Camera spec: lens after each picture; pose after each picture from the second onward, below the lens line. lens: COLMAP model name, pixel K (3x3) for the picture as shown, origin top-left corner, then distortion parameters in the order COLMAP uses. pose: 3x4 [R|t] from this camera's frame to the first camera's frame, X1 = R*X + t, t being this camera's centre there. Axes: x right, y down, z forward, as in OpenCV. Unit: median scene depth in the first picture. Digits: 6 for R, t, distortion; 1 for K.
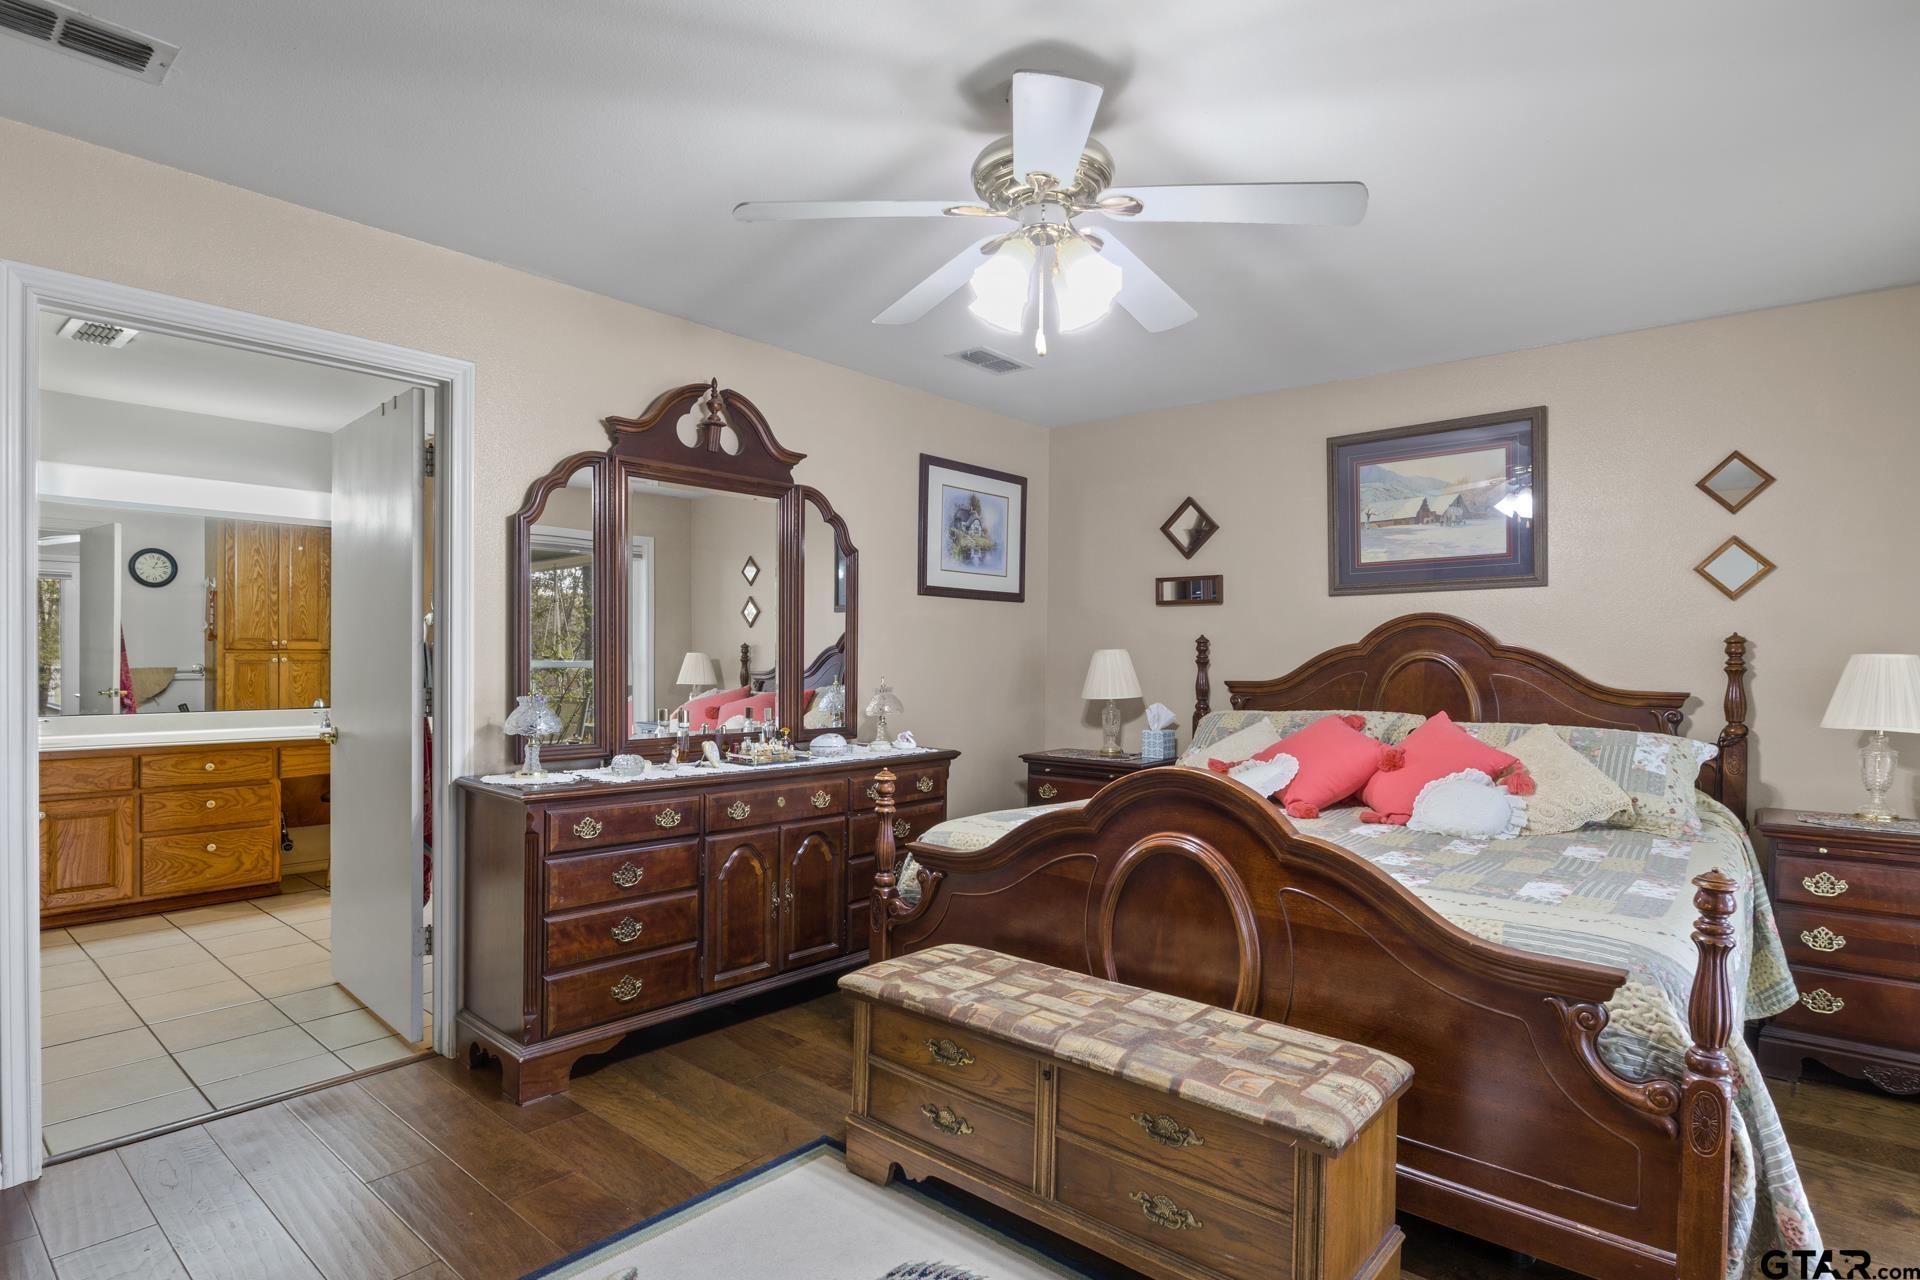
lens RADIAL K [[988.1, 0, 951.0], [0, 988.1, 676.1], [0, 0, 1]] dist [-0.004139, -0.000133]
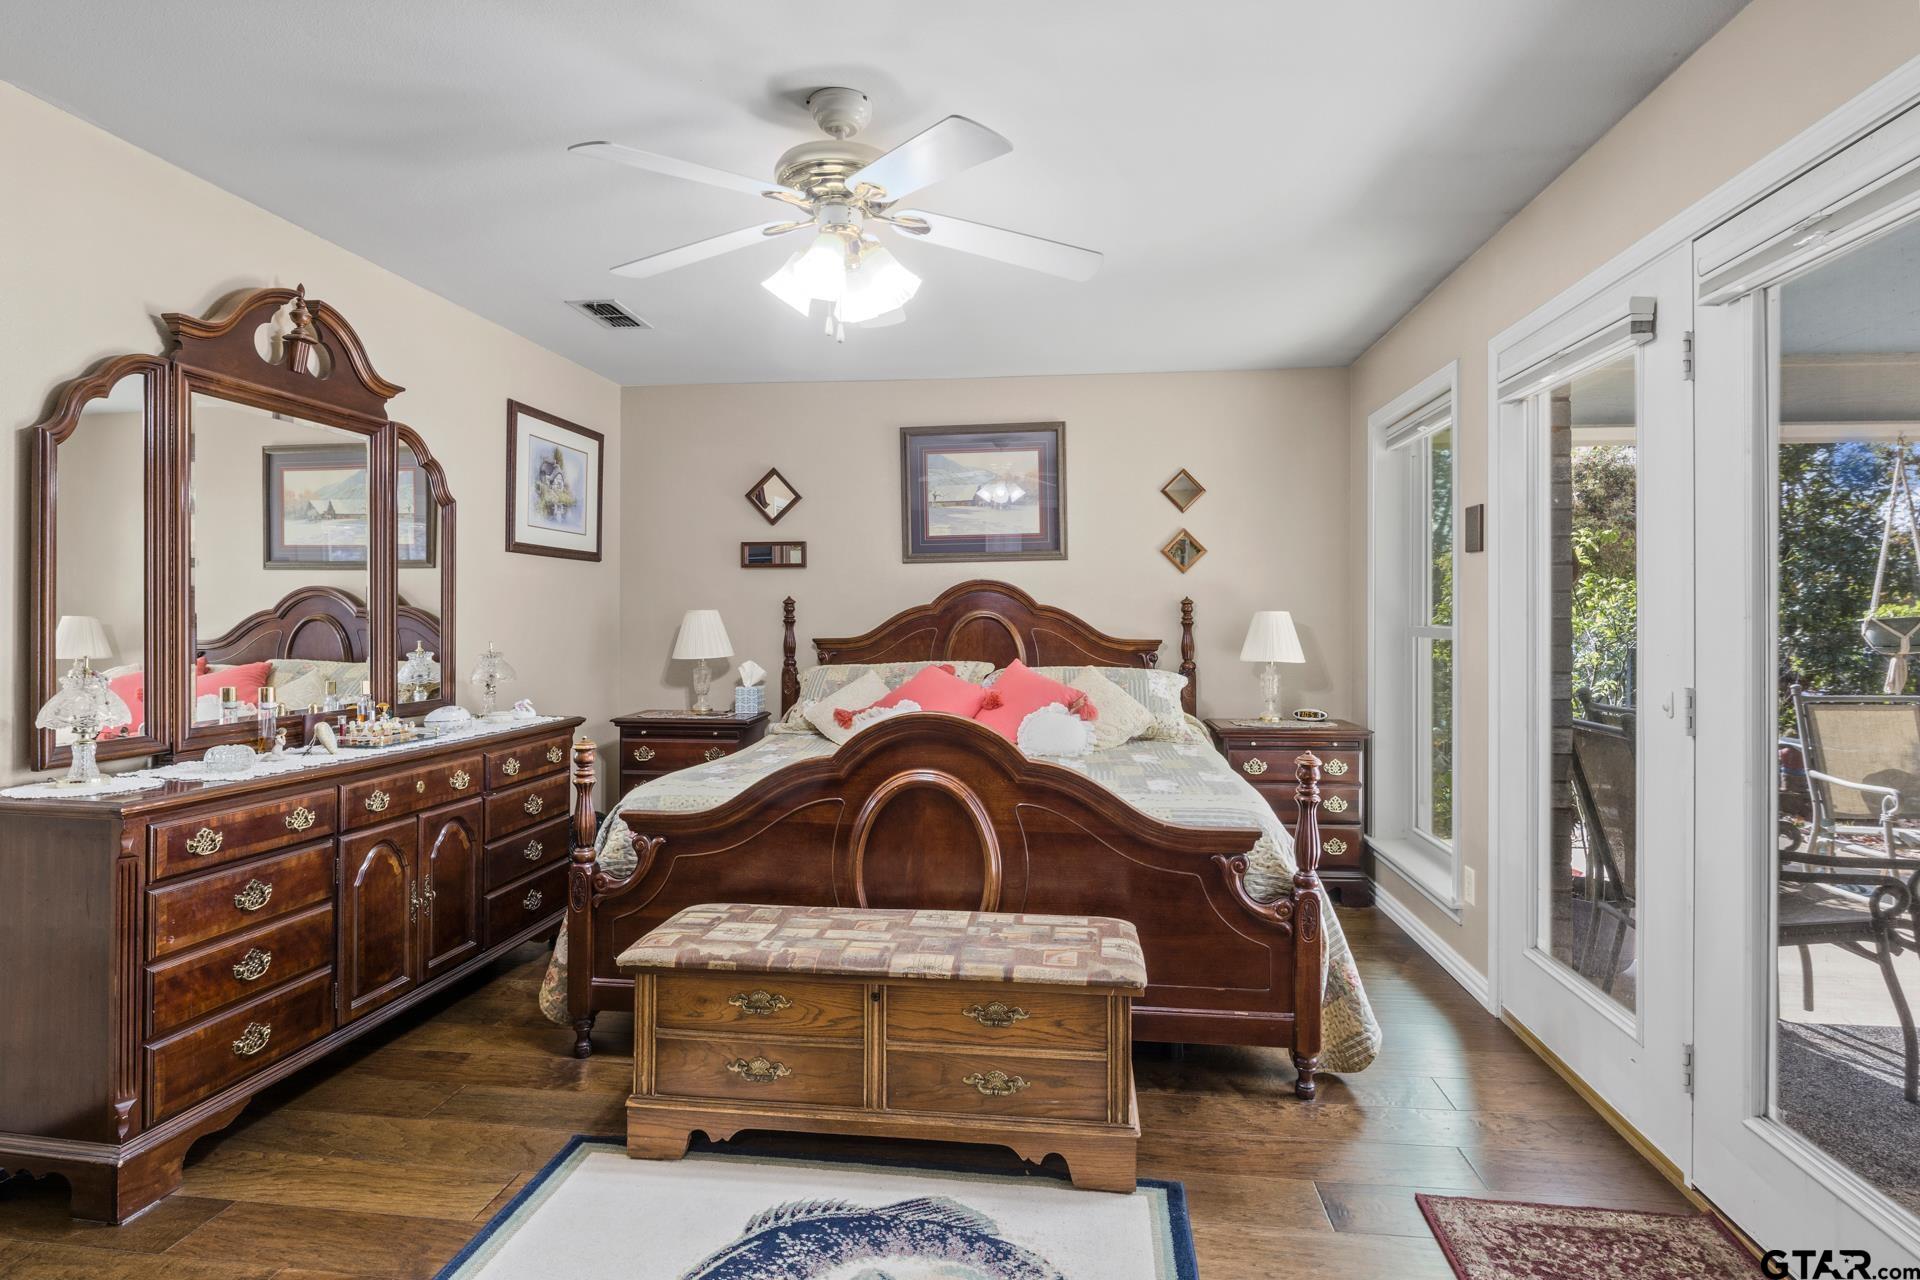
lens RADIAL K [[967.9, 0, 958.3], [0, 967.9, 619.2], [0, 0, 1]] dist [-0.001617, -0.000084]
pose [[0.829617, -0.008964, 0.558262, -0.268684], [0.018701, 0.999756, -0.011738, -0.001366], [-0.558020, 0.020178, 0.829582, 0.029057]]
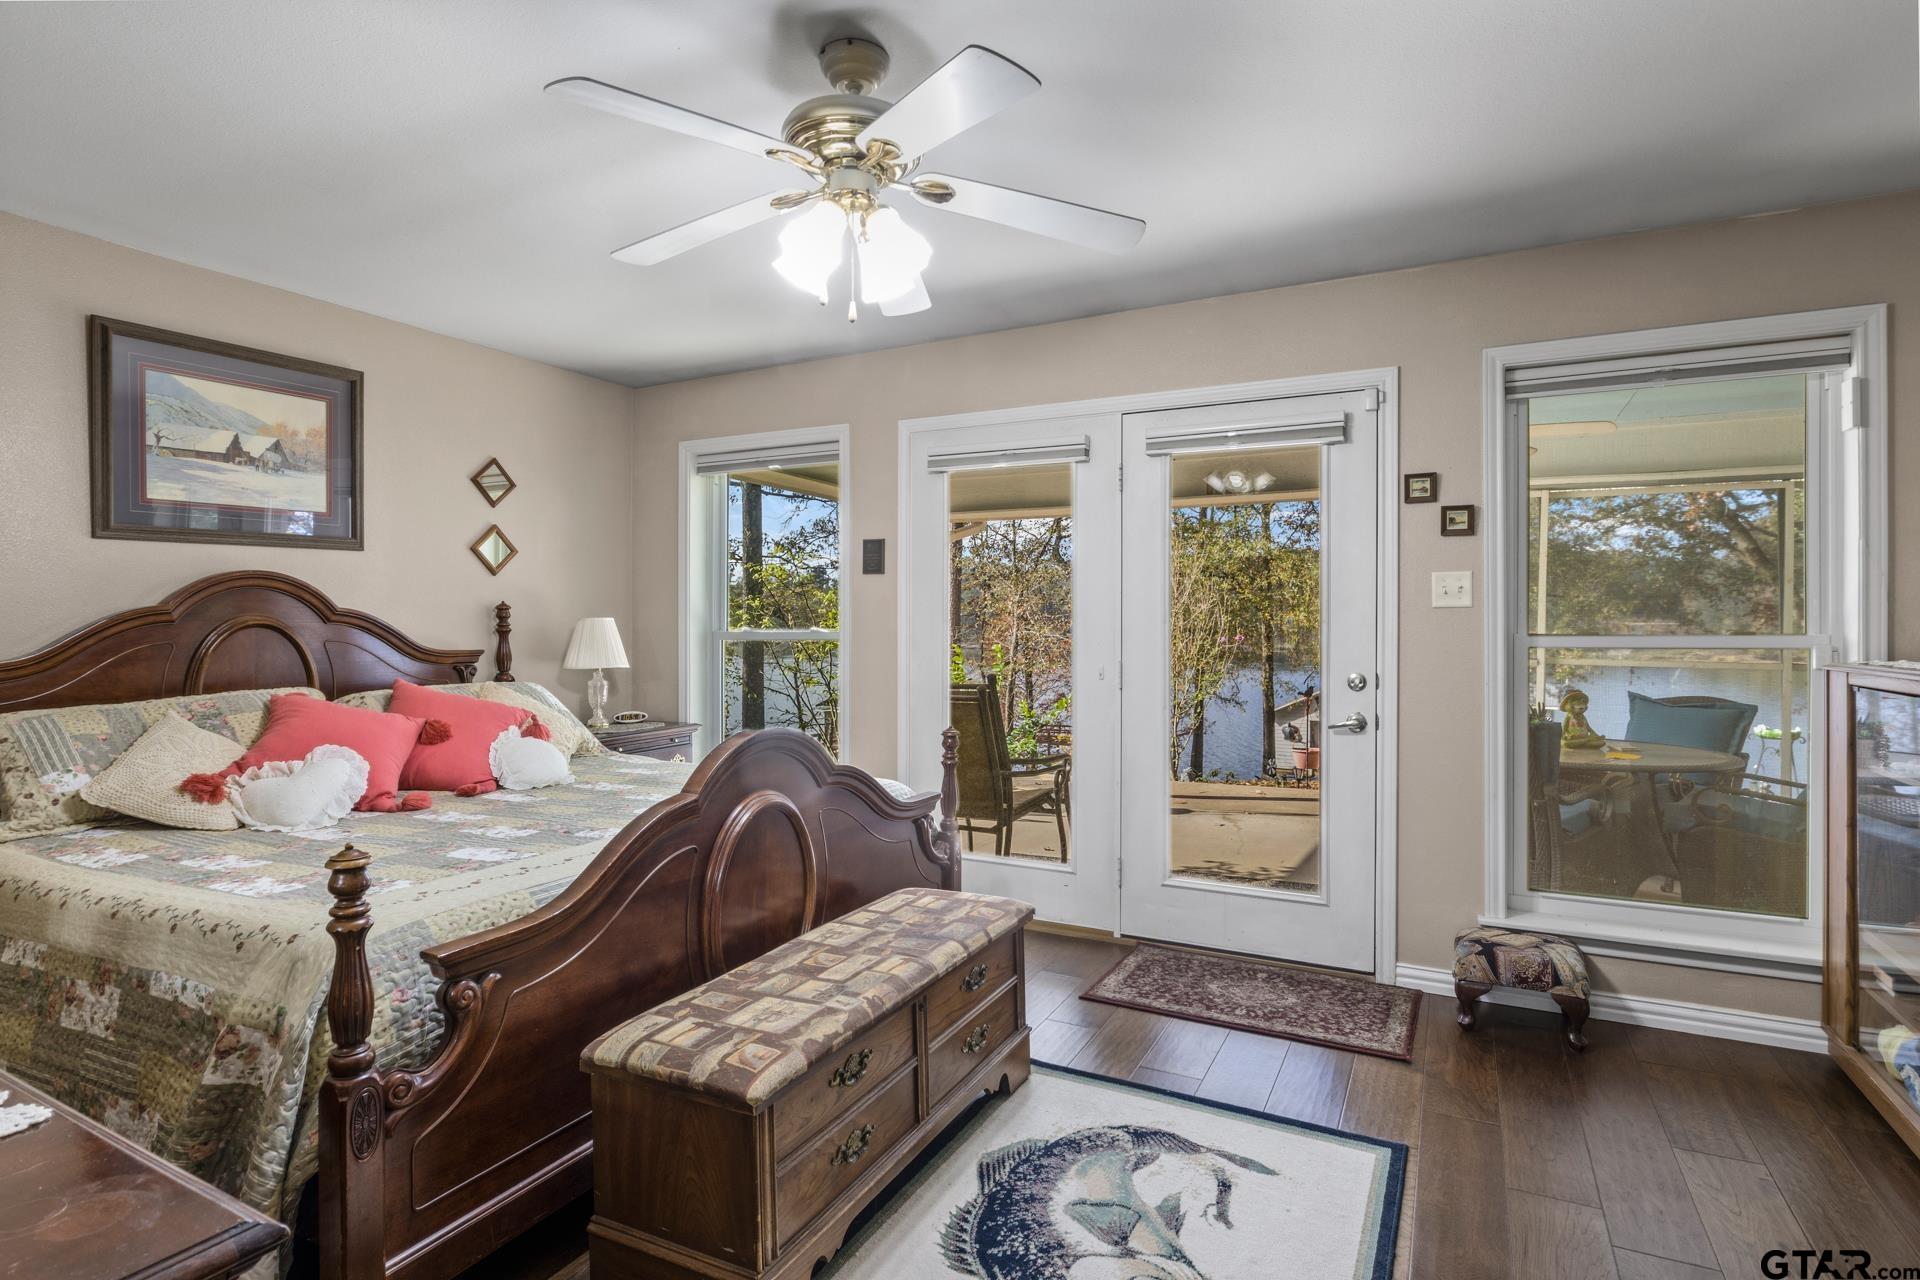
lens RADIAL K [[967.1, 0, 960.0], [0, 967.1, 640.0], [0, 0, 1]] dist [0.000563, 0.000122]
pose [[-0.232403, -0.026113, 0.972269, -0.595493], [0.022544, 0.999226, 0.032225, -0.021736], [-0.972358, 0.029409, -0.231635, 0.756063]]
